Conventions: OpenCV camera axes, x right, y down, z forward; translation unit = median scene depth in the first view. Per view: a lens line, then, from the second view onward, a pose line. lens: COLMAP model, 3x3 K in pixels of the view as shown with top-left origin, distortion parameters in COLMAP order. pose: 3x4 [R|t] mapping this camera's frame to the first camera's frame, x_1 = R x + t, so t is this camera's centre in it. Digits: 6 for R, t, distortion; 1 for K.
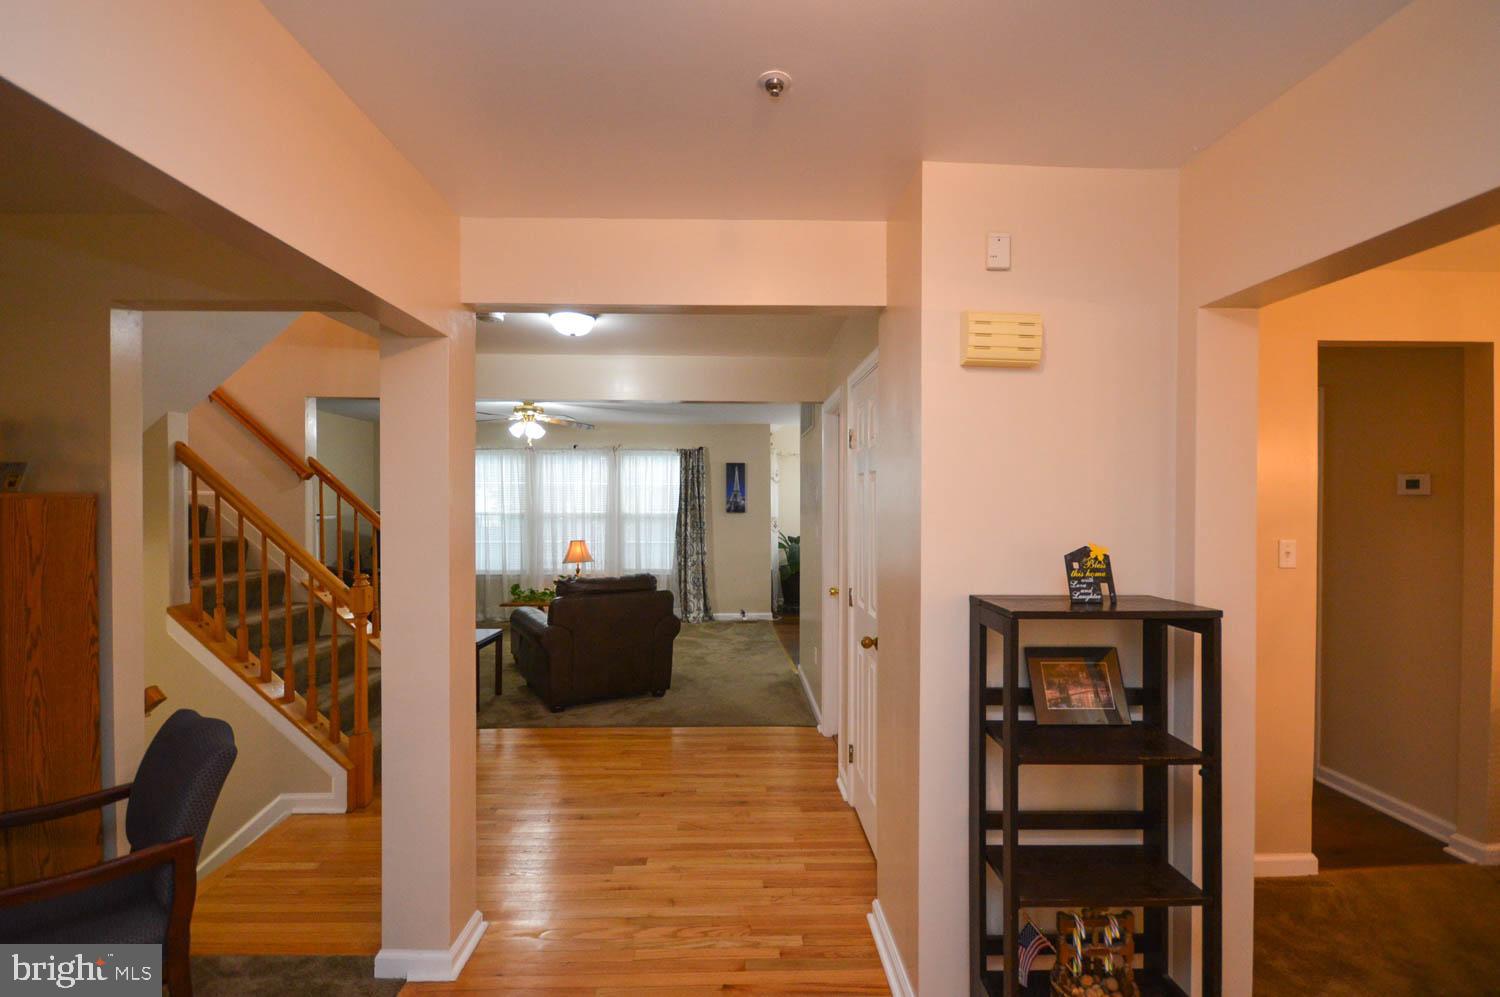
lens RADIAL K [[730.1, 0, 750.0], [0, 730.1, 498.5], [0, 0, 1]] dist [0.002639, 0.000277]
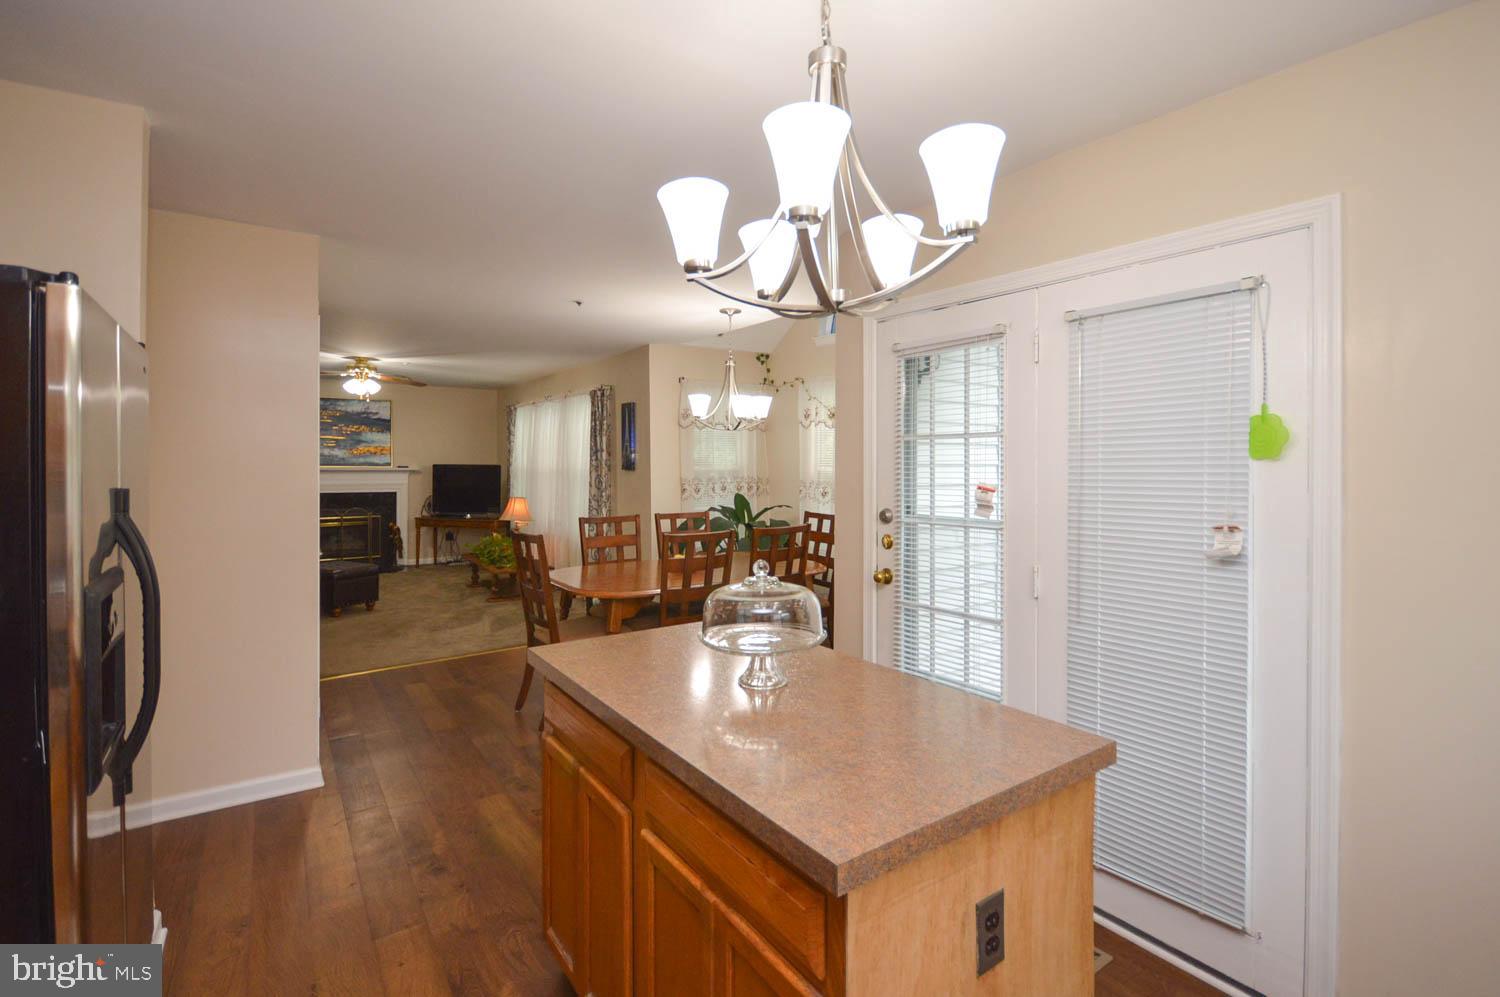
lens RADIAL K [[713.5, 0, 747.8], [0, 713.5, 466.8], [0, 0, 1]] dist [-0.002528, -0.000325]
pose [[0.547217, 0.007755, -0.836955, 0.697005], [-0.000968, 0.999962, 0.008632, 0.009923], [0.836990, -0.003914, 0.547204, 0.708184]]
